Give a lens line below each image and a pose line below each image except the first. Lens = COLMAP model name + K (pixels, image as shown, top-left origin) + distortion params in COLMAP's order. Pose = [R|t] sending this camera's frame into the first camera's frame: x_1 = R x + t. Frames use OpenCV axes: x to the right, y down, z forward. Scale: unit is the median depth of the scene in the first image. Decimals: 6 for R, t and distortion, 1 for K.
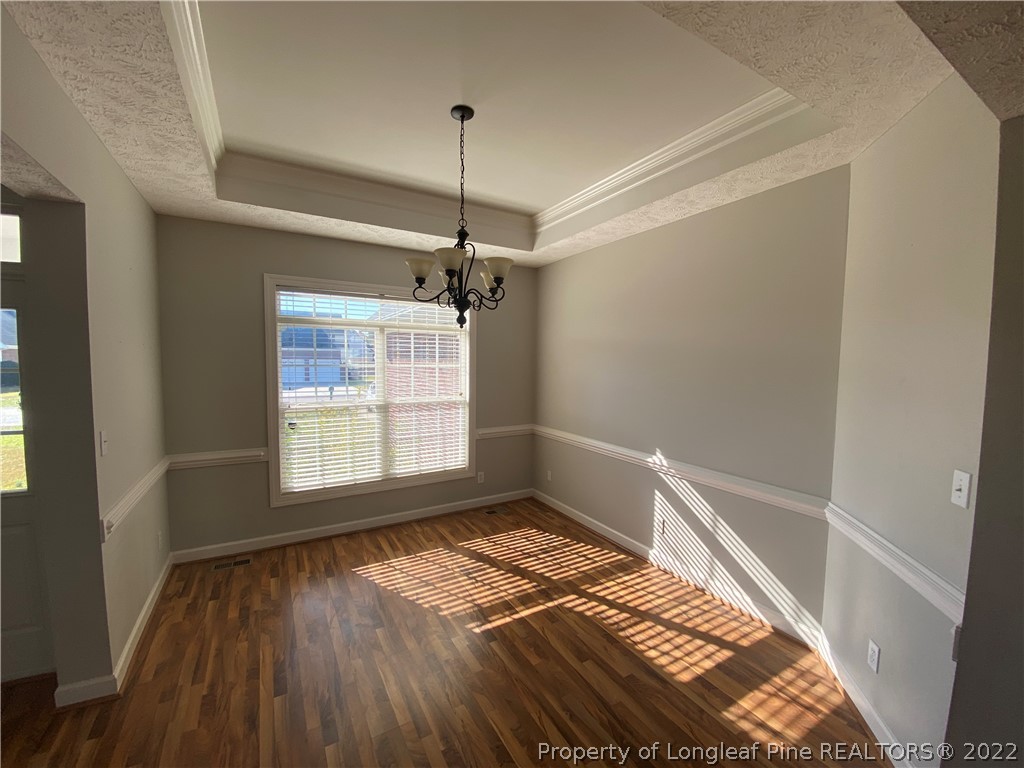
lens RADIAL K [[416.3, 0, 521.0], [0, 416.3, 385.1], [0, 0, 1]] dist [0.008066, -0.013120]
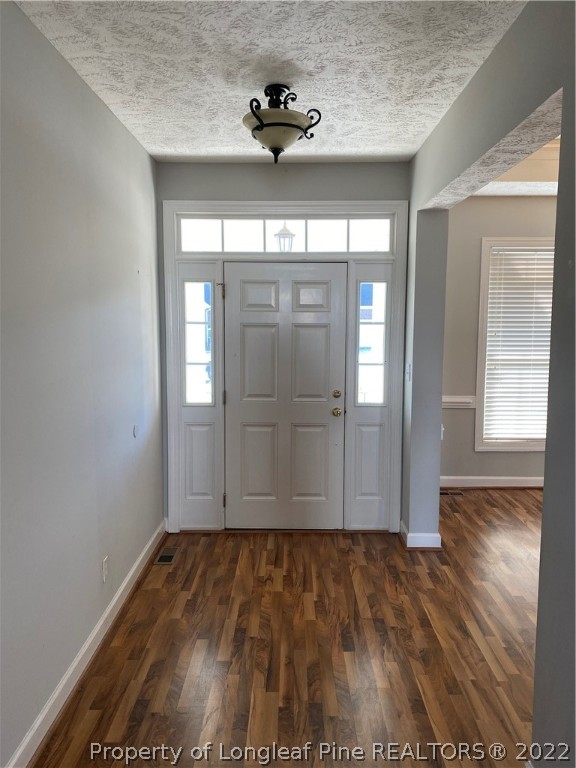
lens RADIAL K [[592.3, 0, 279.7], [0, 592.3, 380.6], [0, 0, 1]] dist [0.025499, -0.034627]
pose [[0.847692, 0.046579, -0.528440, -0.219940], [-0.023692, 0.998468, 0.050005, 0.041679], [0.529960, -0.029870, 0.847497, -0.601975]]
